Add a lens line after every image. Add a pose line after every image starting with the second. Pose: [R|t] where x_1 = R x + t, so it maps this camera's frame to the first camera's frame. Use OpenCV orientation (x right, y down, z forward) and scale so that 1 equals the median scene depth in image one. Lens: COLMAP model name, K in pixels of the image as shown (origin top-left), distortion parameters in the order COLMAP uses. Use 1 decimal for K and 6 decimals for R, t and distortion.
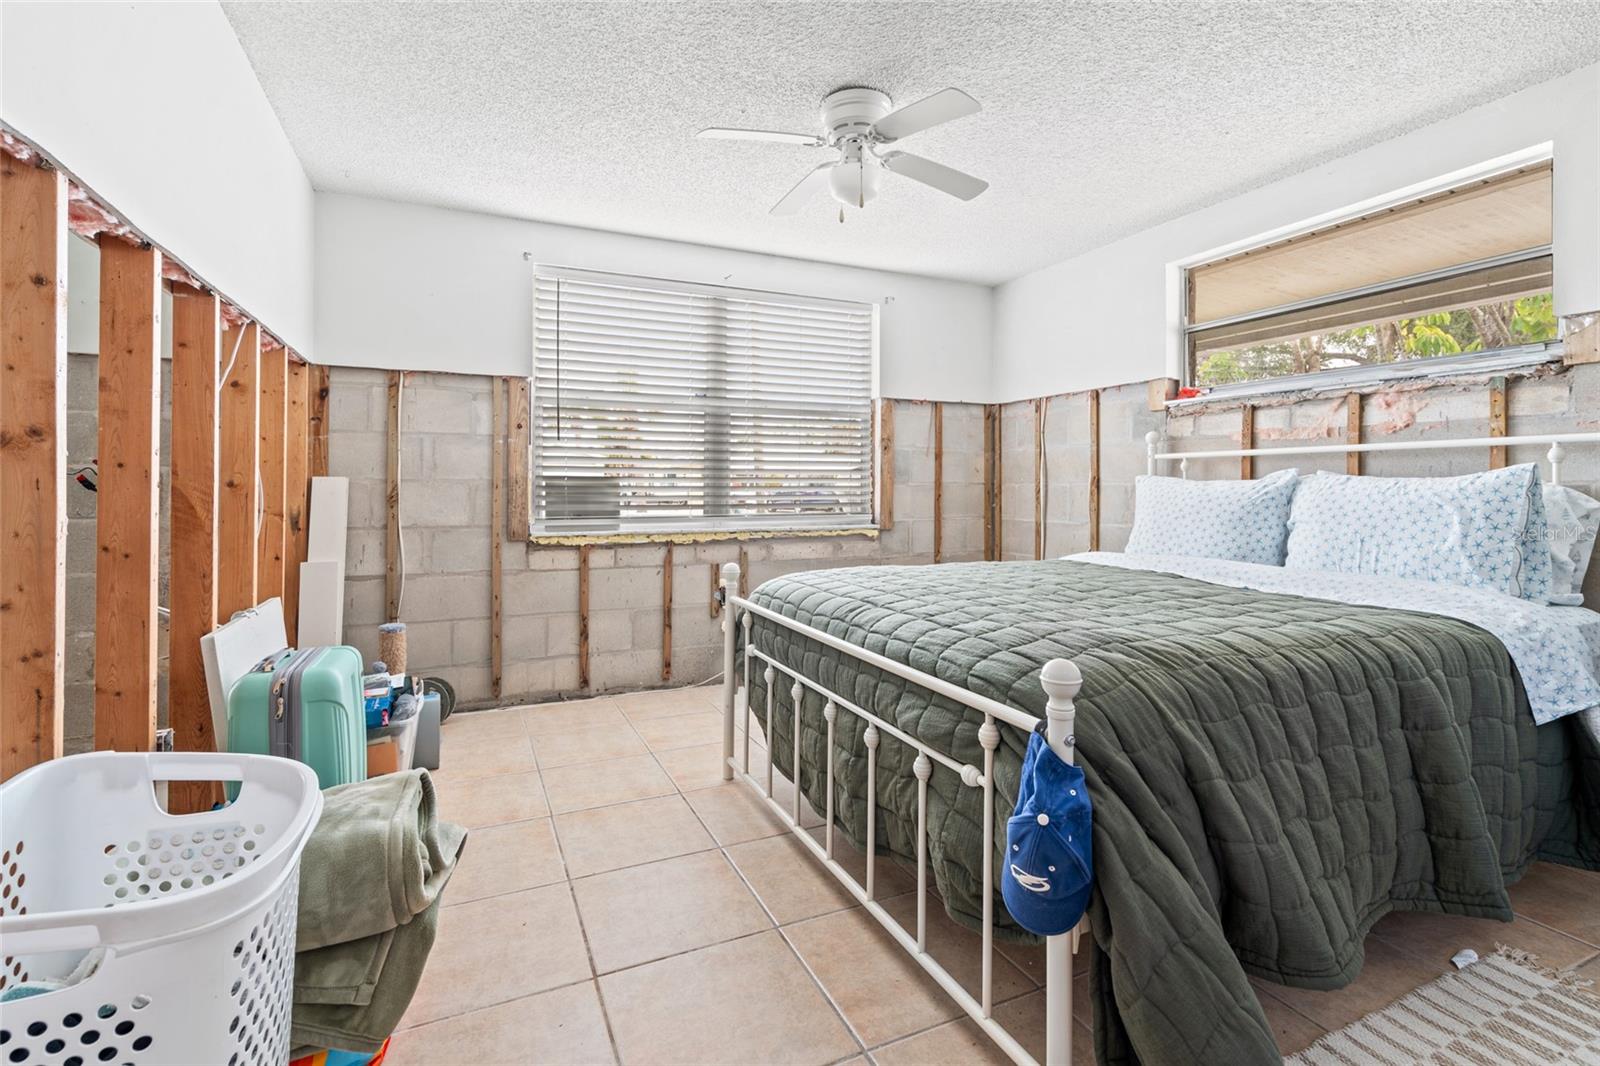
lens RADIAL K [[738.7, 0, 795.3], [0, 738.7, 492.2], [0, 0, 1]] dist [0.000772, 0.000860]
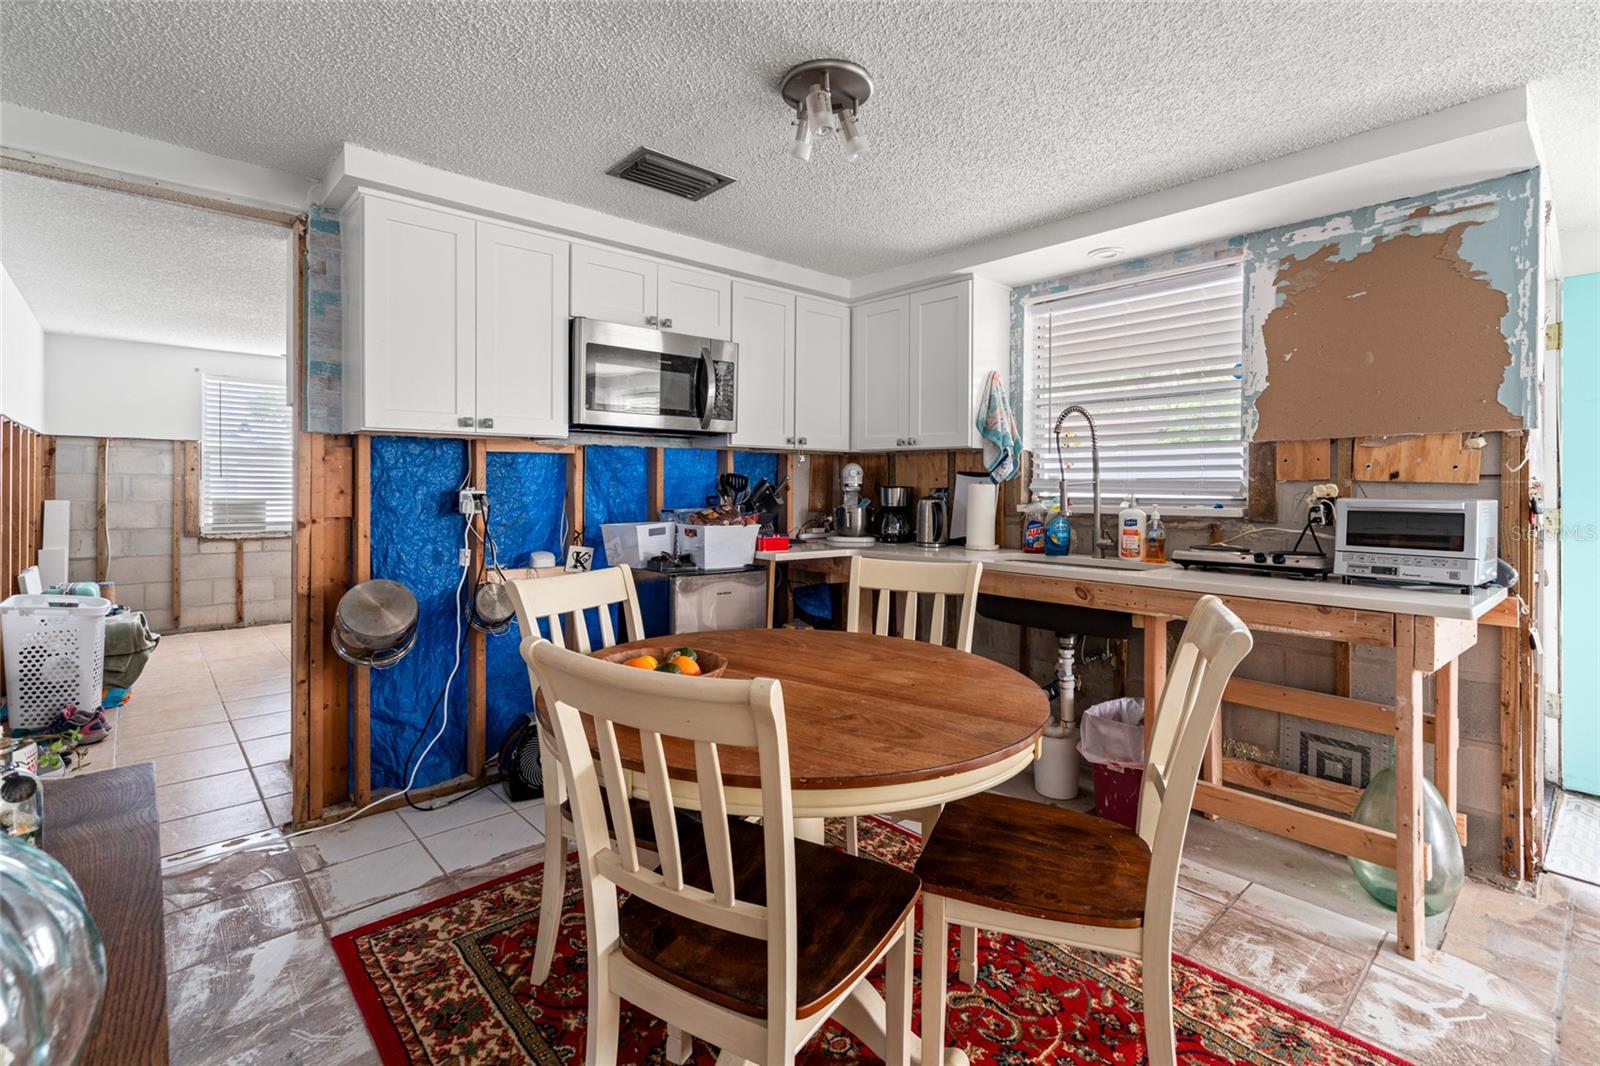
lens RADIAL K [[738.7, 0, 819.5], [0, 738.7, 497.6], [0, 0, 1]] dist [0.000772, 0.000860]
pose [[0.946048, 0.004863, 0.323990, 0.455390], [-0.009301, 0.999883, 0.012152, -0.059736], [-0.323893, -0.014510, 0.945982, -1.115914]]
